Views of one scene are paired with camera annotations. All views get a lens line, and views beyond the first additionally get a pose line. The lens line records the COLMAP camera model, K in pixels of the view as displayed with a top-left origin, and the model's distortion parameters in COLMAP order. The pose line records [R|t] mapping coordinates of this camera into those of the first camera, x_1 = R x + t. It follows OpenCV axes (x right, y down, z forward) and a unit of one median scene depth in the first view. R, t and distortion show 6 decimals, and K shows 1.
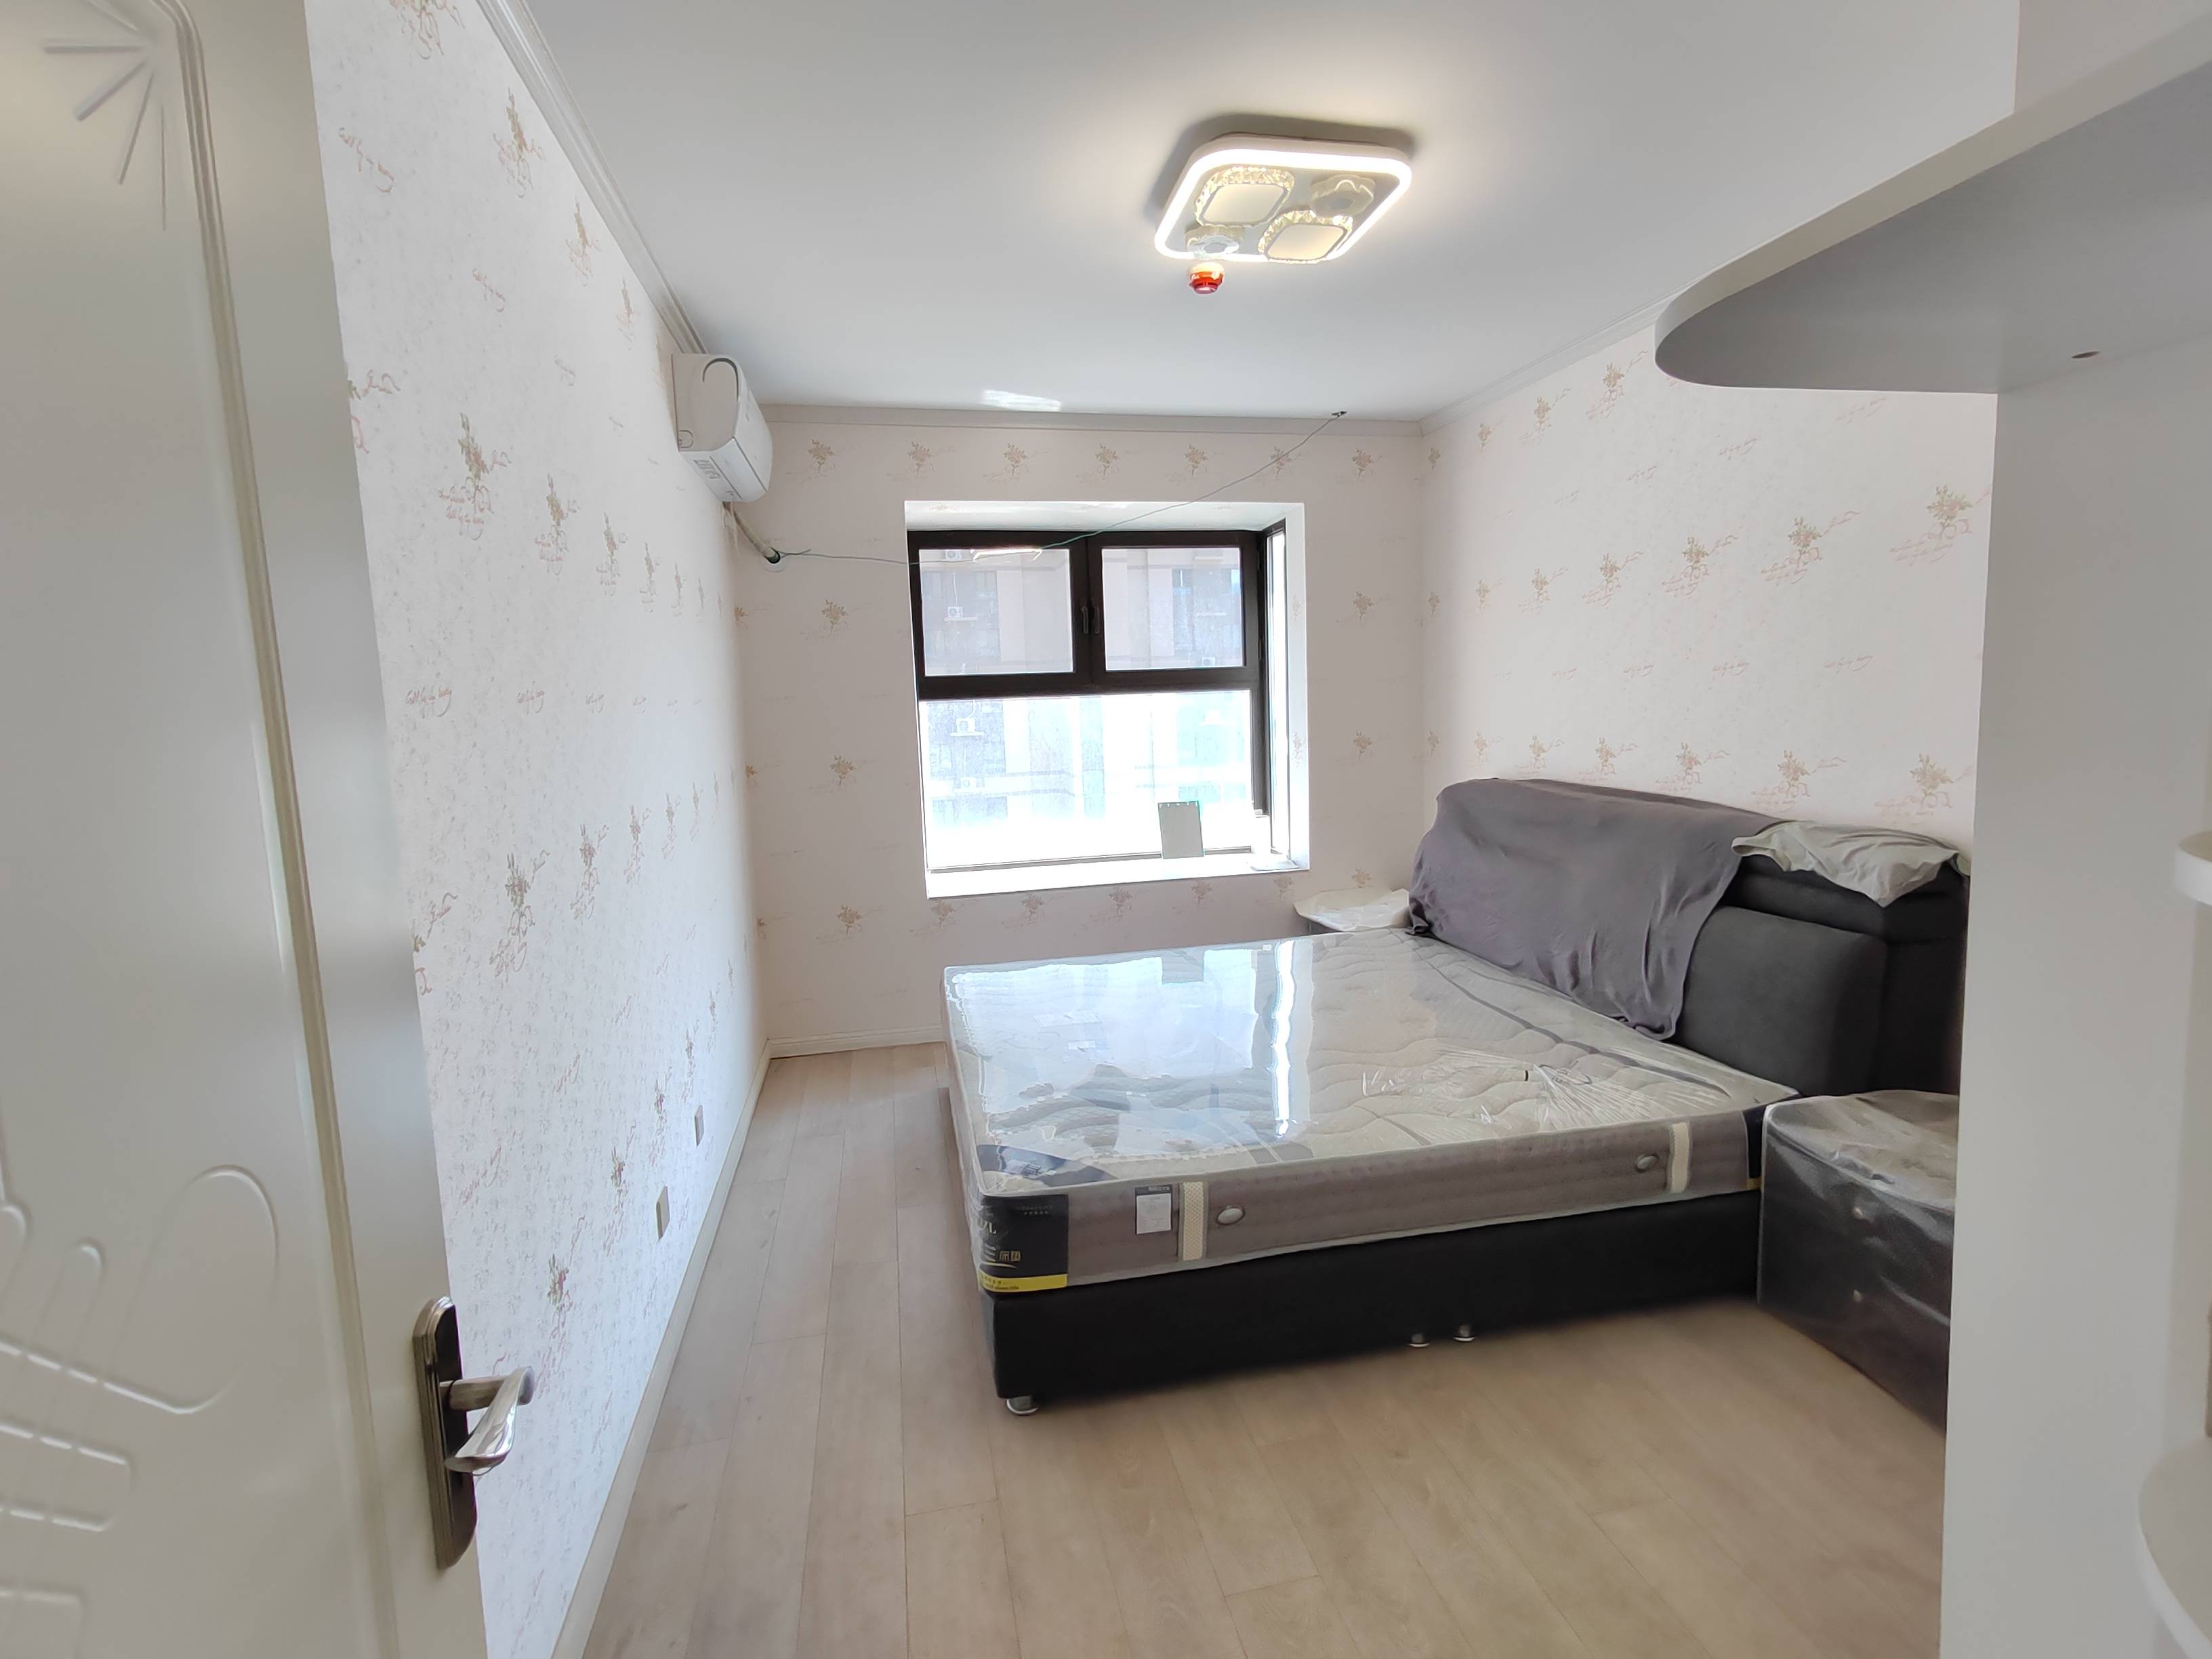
lens RADIAL K [[1048.1, 0, 1106.0], [0, 1048.1, 829.5], [0, 0, 1]] dist [0.002149, 0.000170]
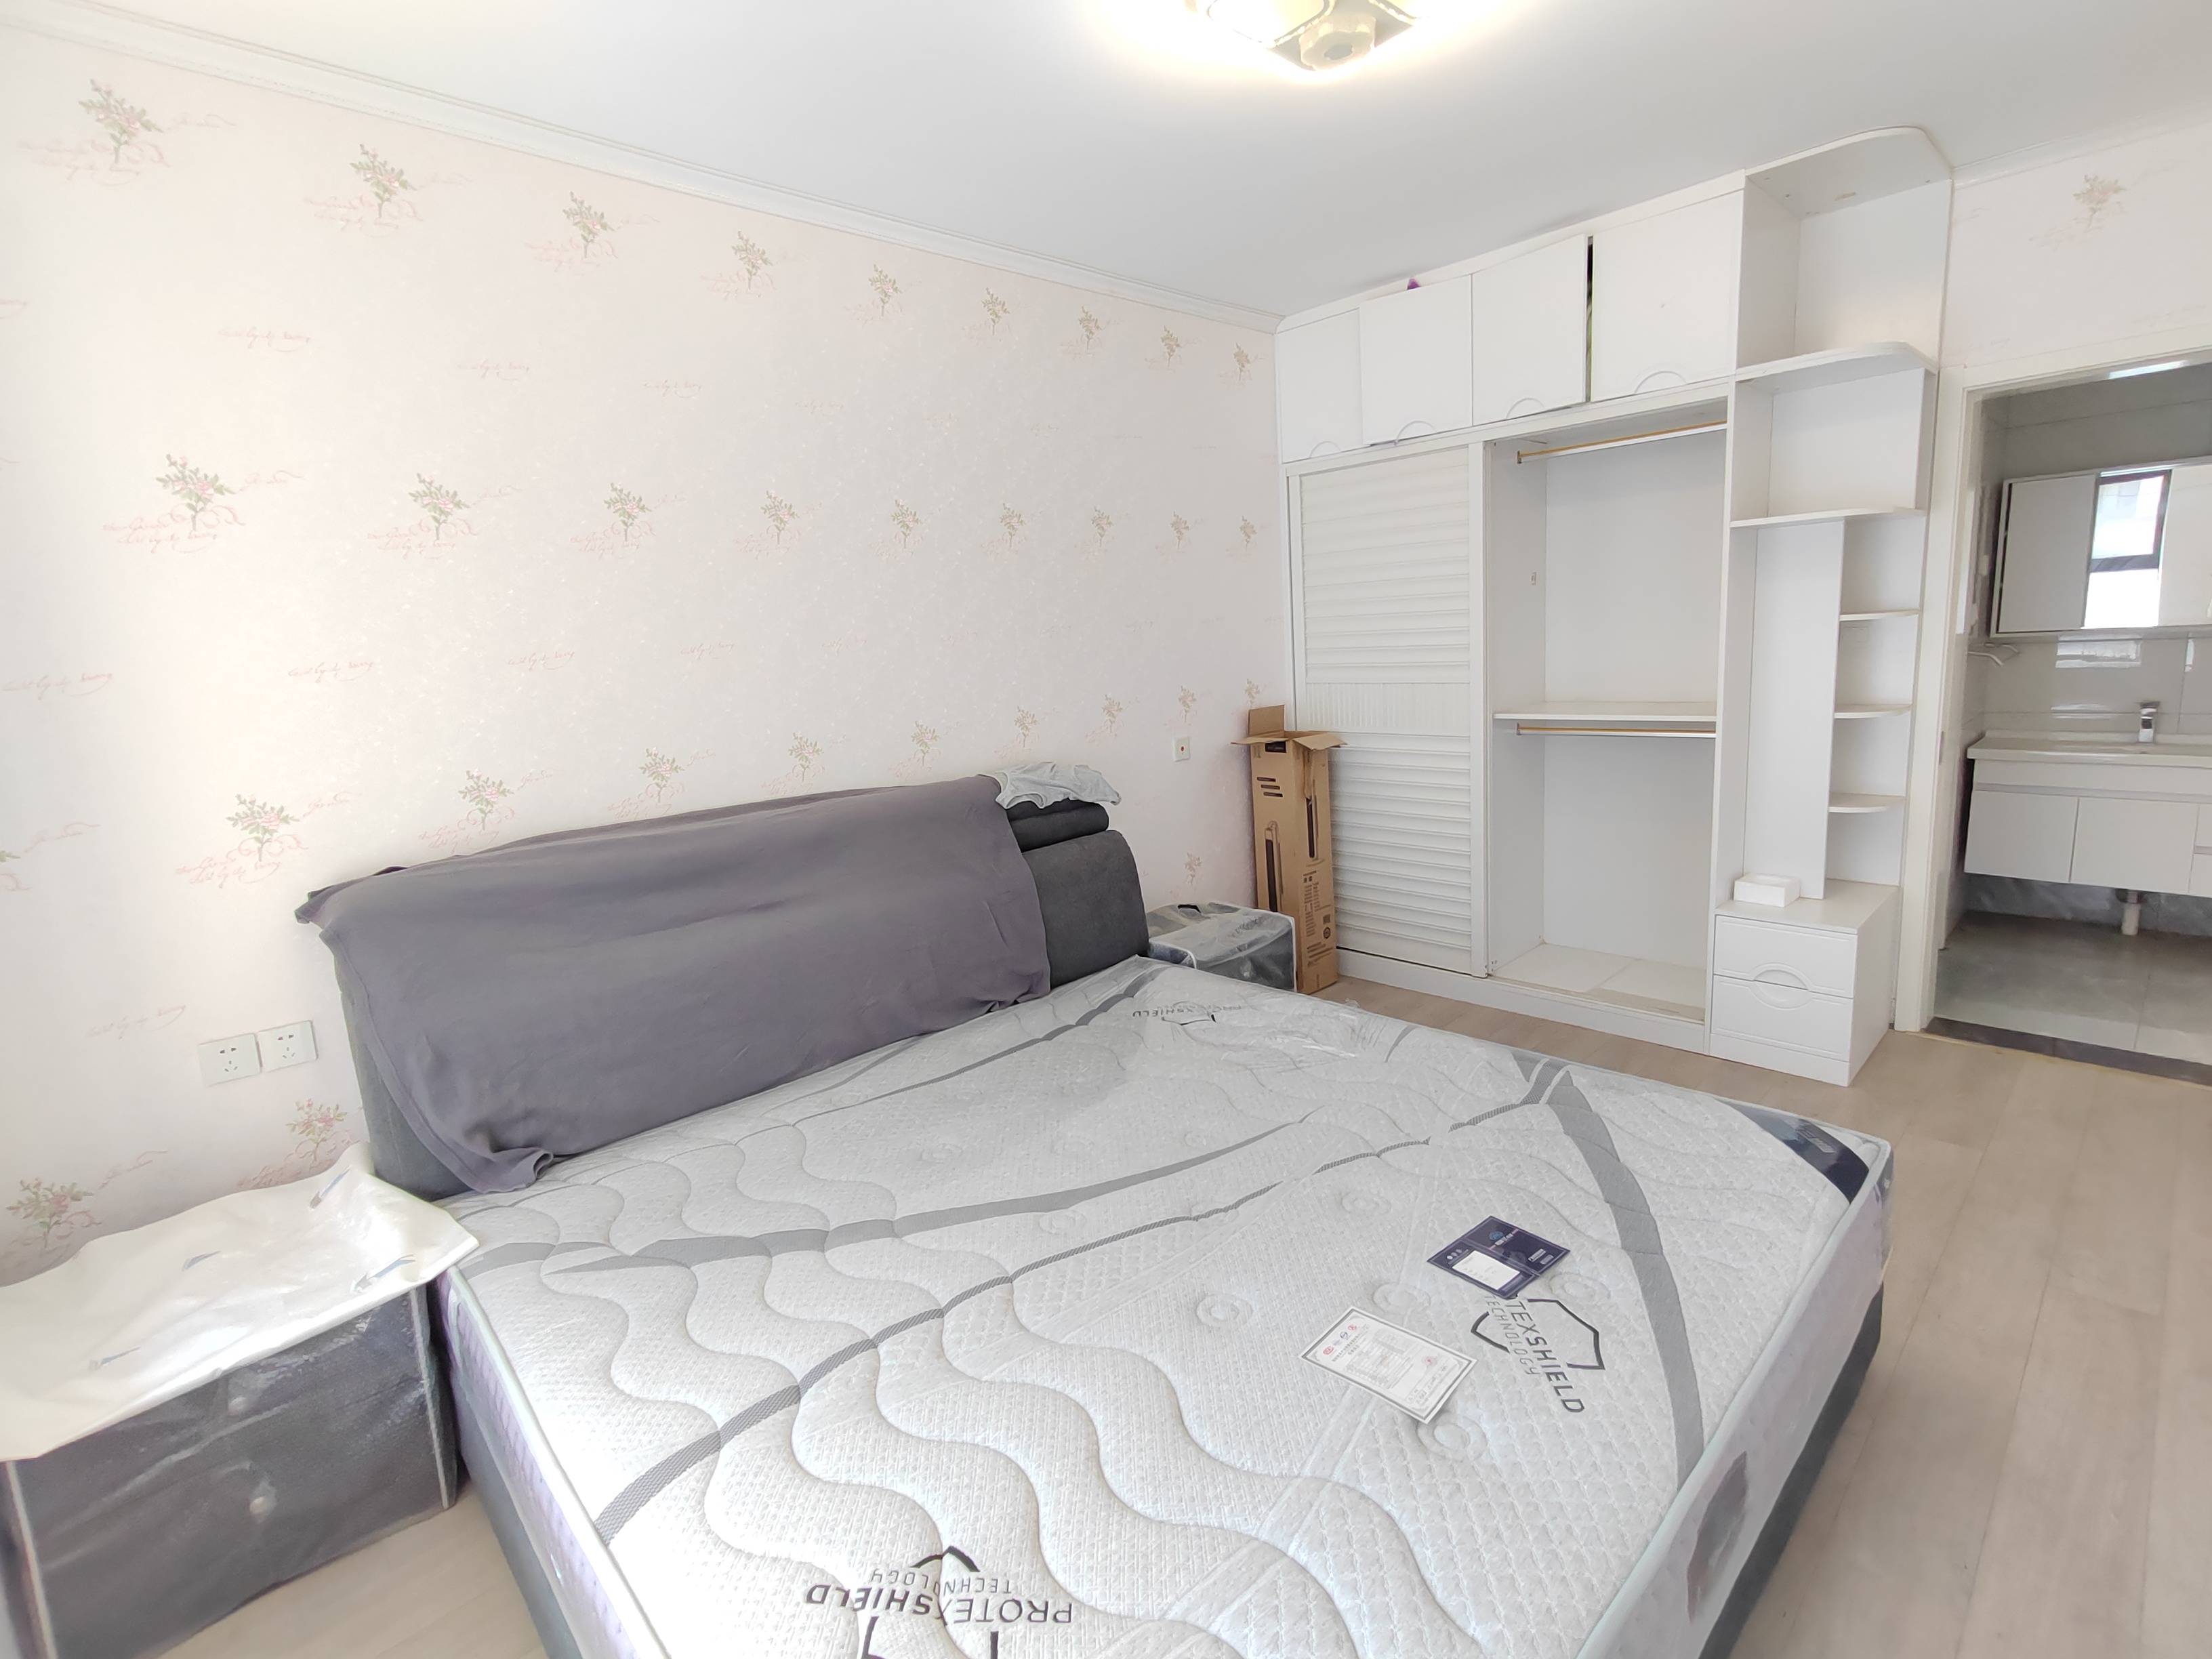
lens RADIAL K [[1048.1, 0, 1106.0], [0, 1048.1, 829.5], [0, 0, 1]] dist [0.002149, 0.000170]
pose [[-0.513135, -0.098476, 0.852640, -0.392053], [0.187037, 0.956694, 0.223056, -0.185194], [-0.837681, 0.273933, -0.472494, 1.498687]]
